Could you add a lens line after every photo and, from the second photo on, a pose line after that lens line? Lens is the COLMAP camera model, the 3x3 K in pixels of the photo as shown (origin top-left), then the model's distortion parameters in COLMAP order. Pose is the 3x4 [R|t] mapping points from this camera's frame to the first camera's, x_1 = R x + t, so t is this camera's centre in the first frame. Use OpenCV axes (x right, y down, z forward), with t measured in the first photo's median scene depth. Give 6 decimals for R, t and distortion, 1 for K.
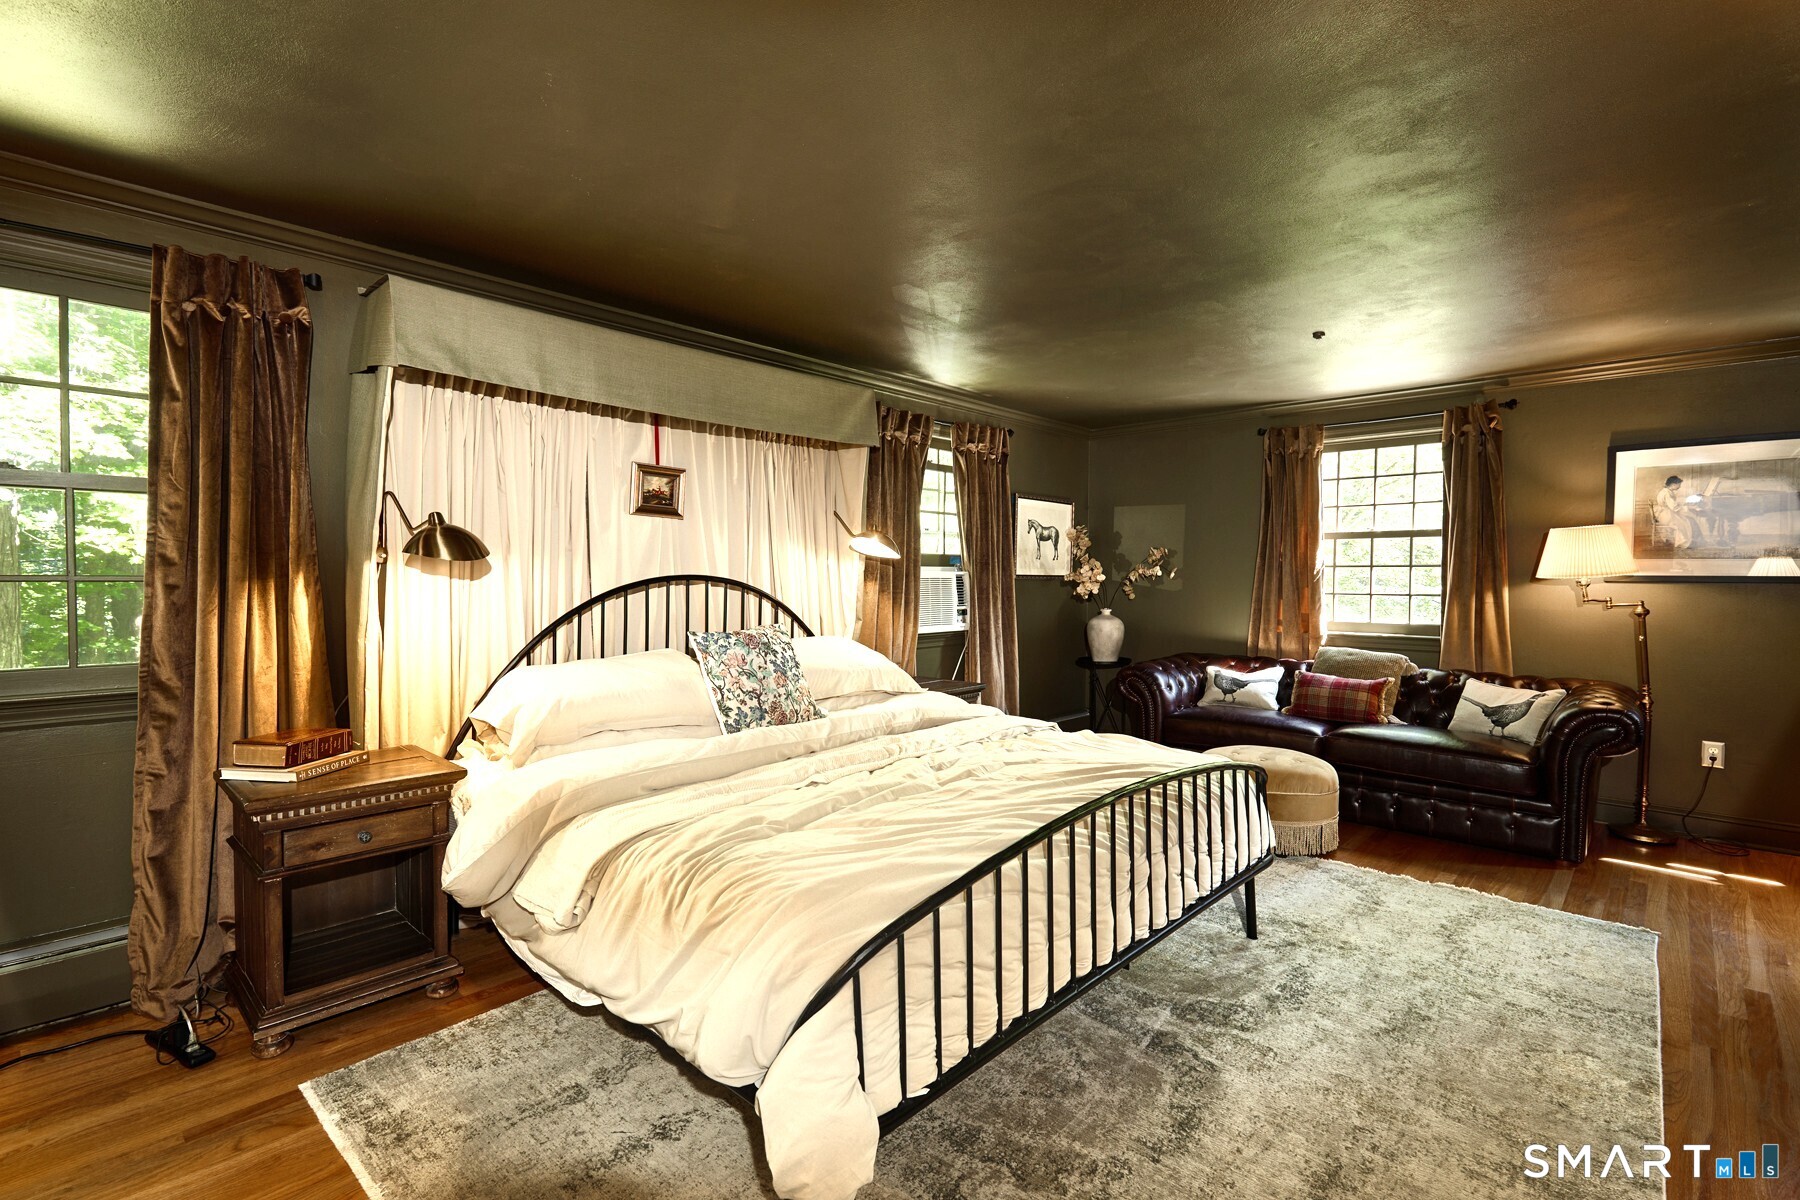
lens RADIAL K [[819.1, 0, 900.0], [0, 819.1, 600.0], [0, 0, 1]] dist [0.001052, 0.000043]
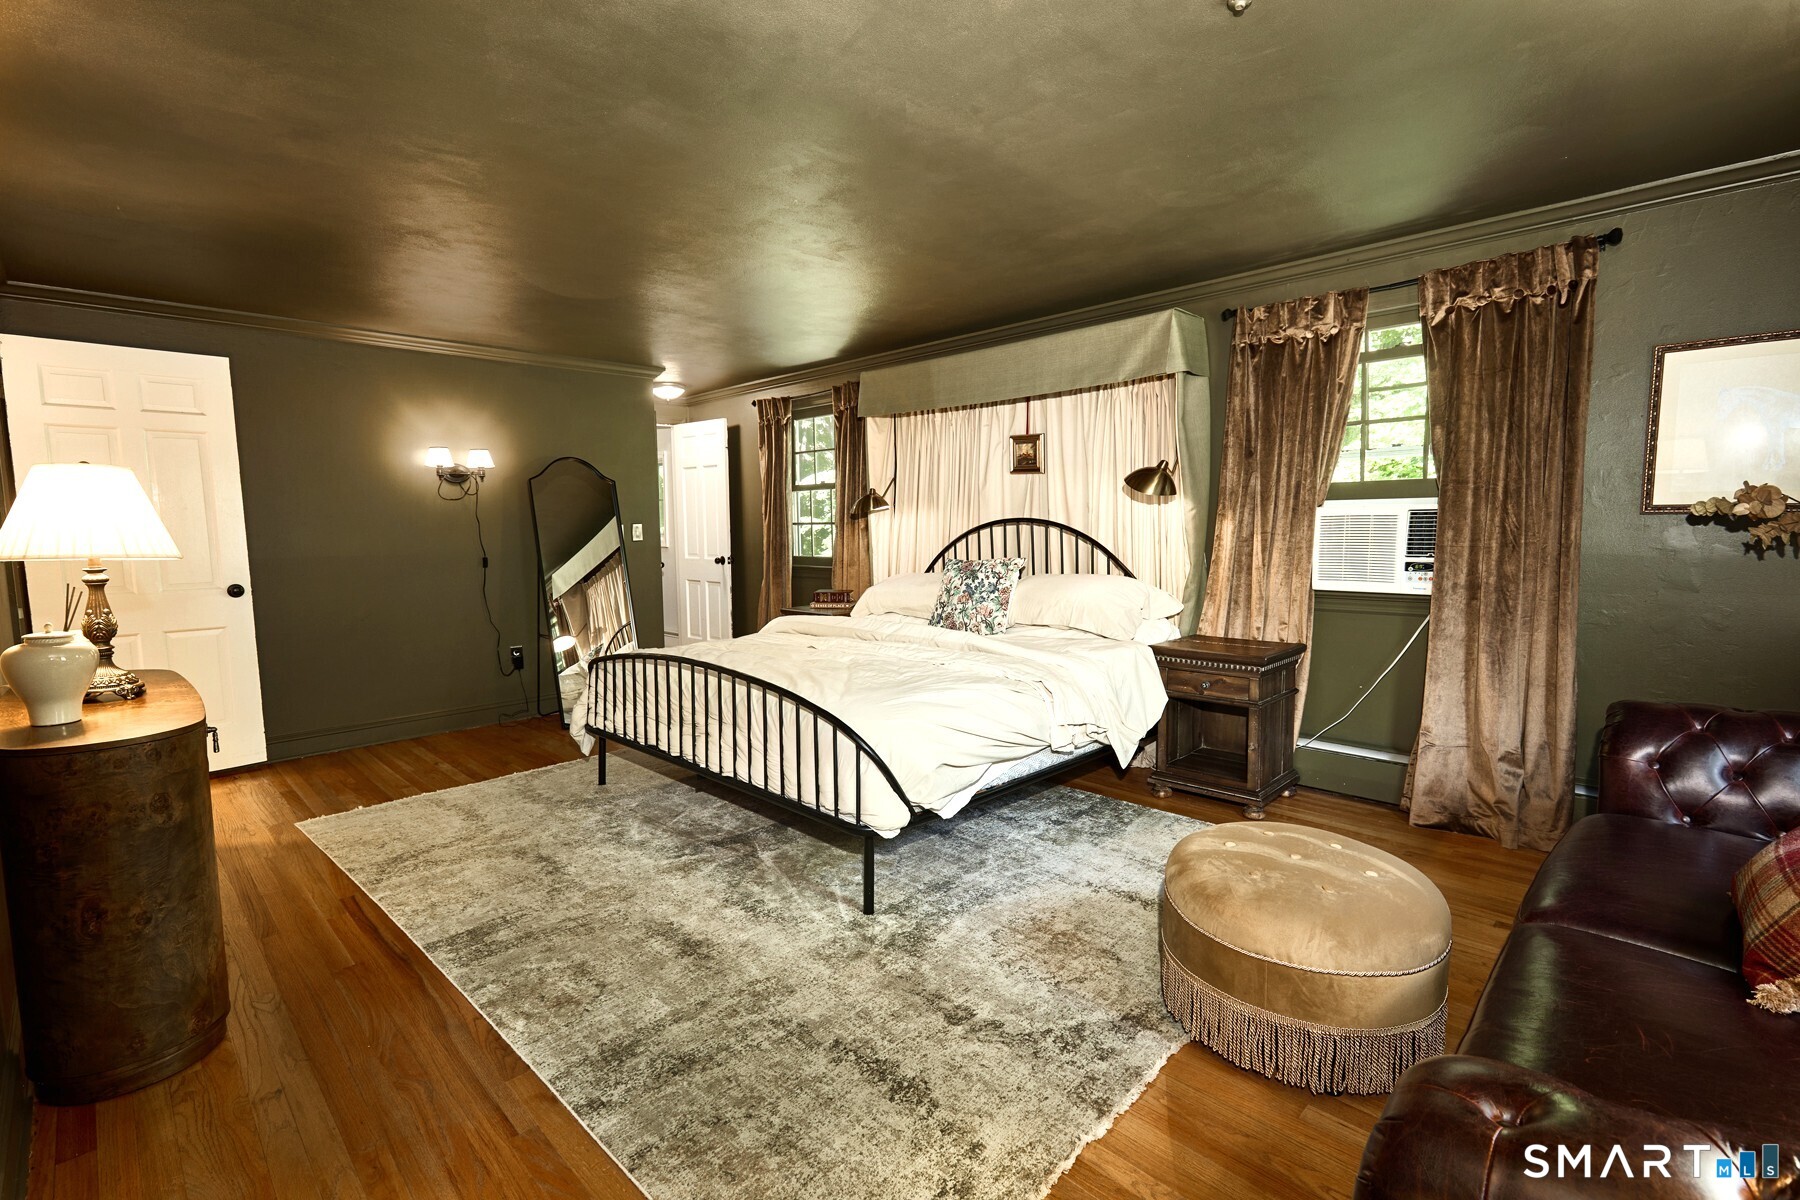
lens RADIAL K [[819.1, 0, 900.0], [0, 819.1, 600.0], [0, 0, 1]] dist [0.001052, 0.000043]
pose [[-0.032606, 0.088188, -0.995570, 1.031711], [-0.017239, 0.995902, 0.088782, -0.012927], [0.999320, 0.020057, -0.030952, 0.833098]]
